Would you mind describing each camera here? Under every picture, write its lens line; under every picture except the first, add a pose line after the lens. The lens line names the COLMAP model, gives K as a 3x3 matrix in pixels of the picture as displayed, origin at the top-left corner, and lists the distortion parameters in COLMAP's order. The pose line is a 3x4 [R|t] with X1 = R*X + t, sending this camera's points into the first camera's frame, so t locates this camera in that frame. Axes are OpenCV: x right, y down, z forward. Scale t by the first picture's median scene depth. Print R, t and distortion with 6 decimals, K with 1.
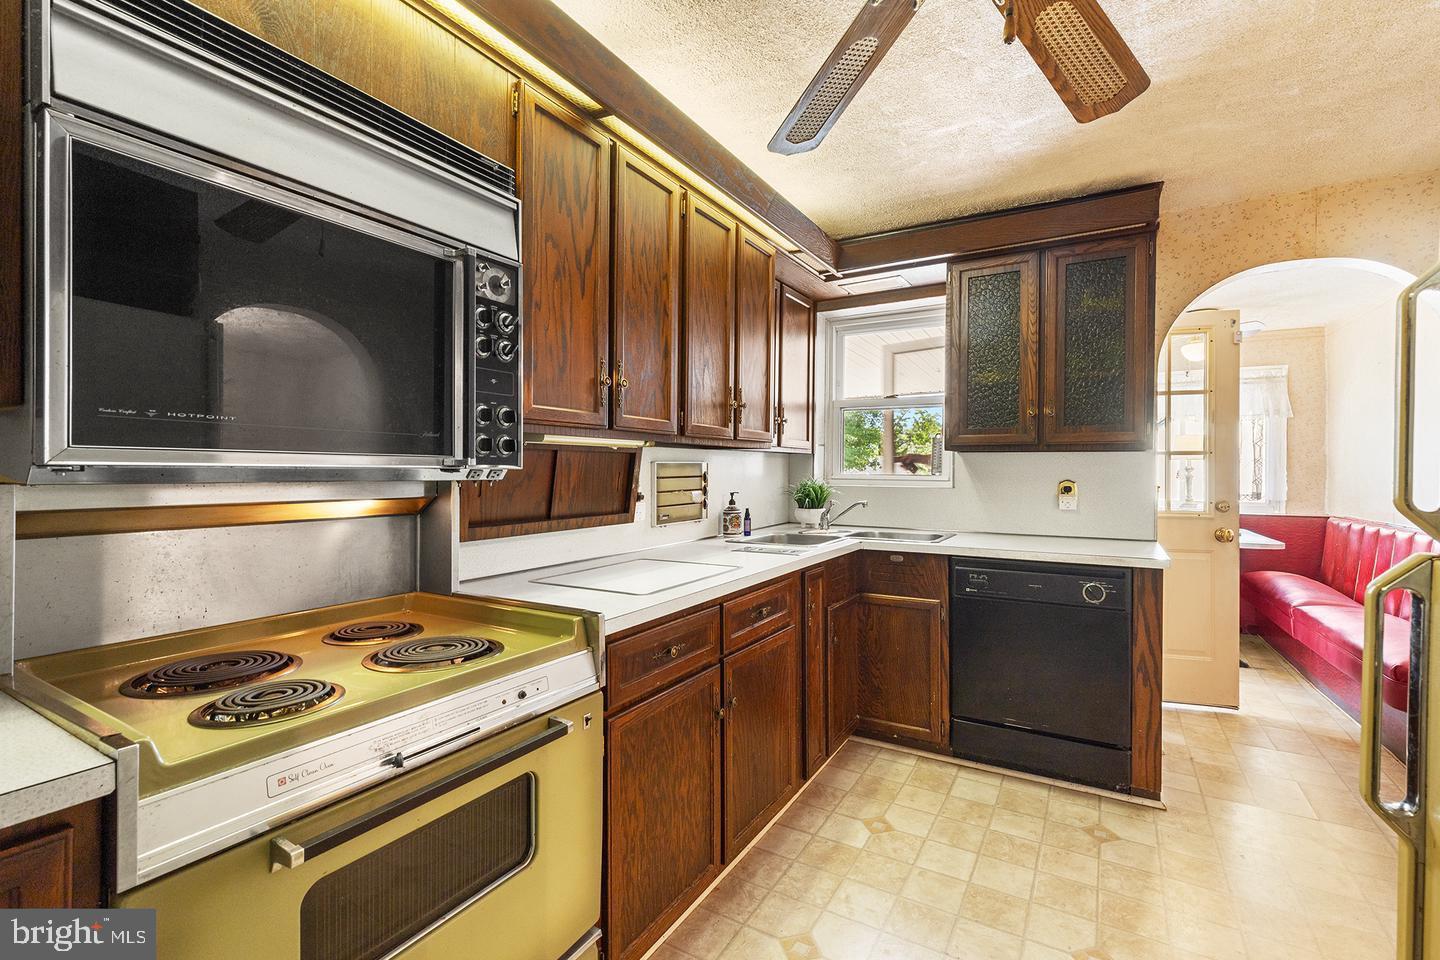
lens RADIAL K [[648.7, 0, 719.1], [0, 648.7, 476.4], [0, 0, 1]] dist [-0.002621, -0.000212]
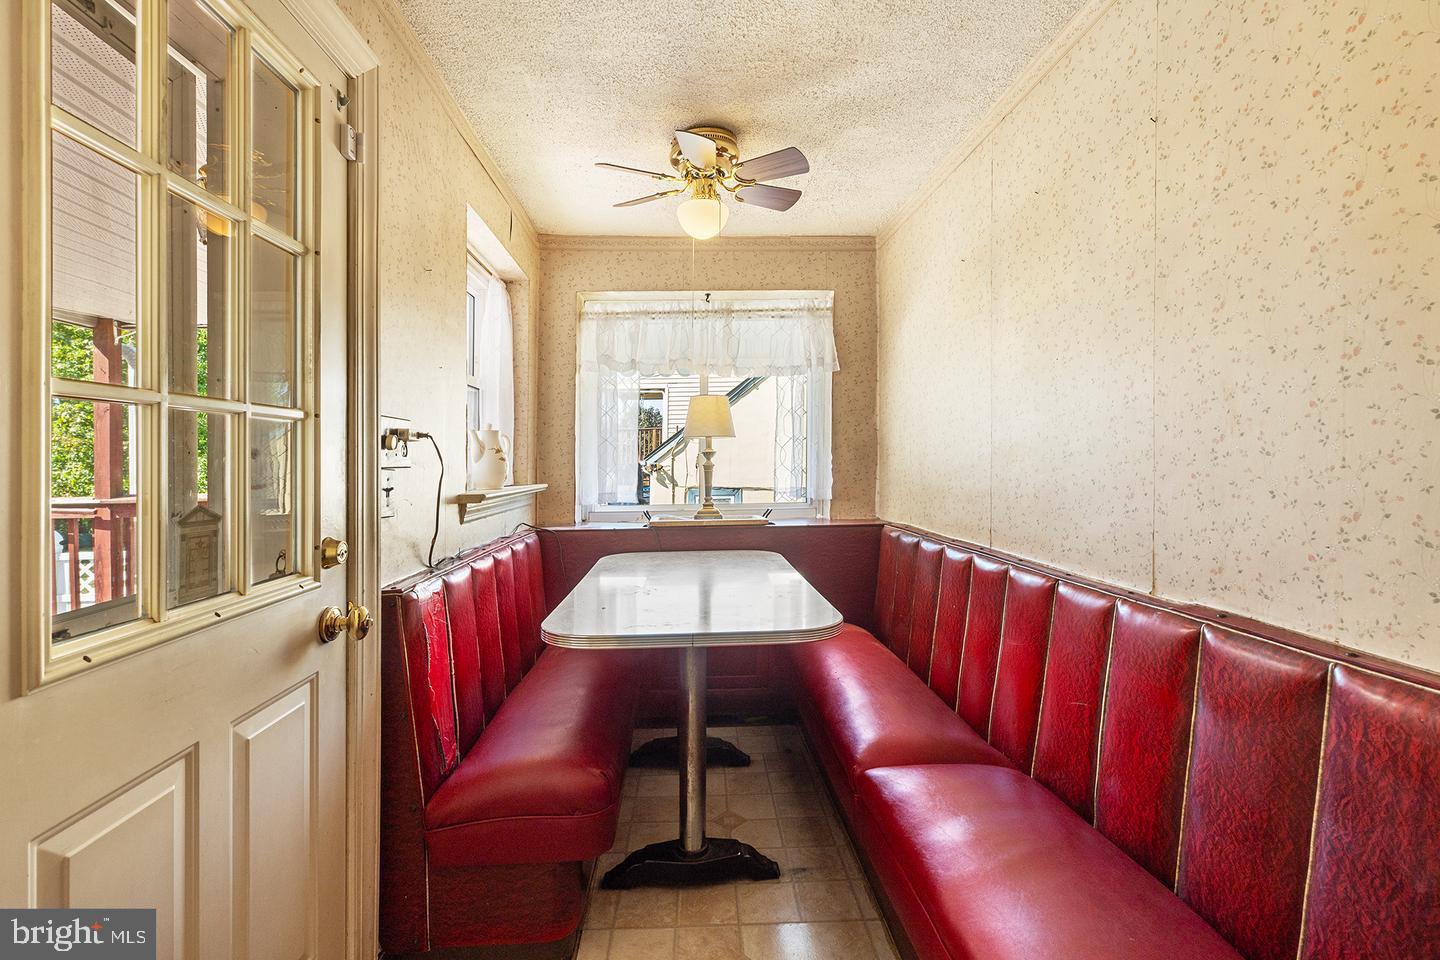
lens RADIAL K [[648.7, 0, 722.3], [0, 648.7, 474.6], [0, 0, 1]] dist [-0.002621, -0.000212]
pose [[0.843480, -0.010572, 0.537057, 0.473519], [0.004970, 0.999917, 0.011877, 0.005480], [-0.537138, -0.007349, 0.843462, 0.556410]]
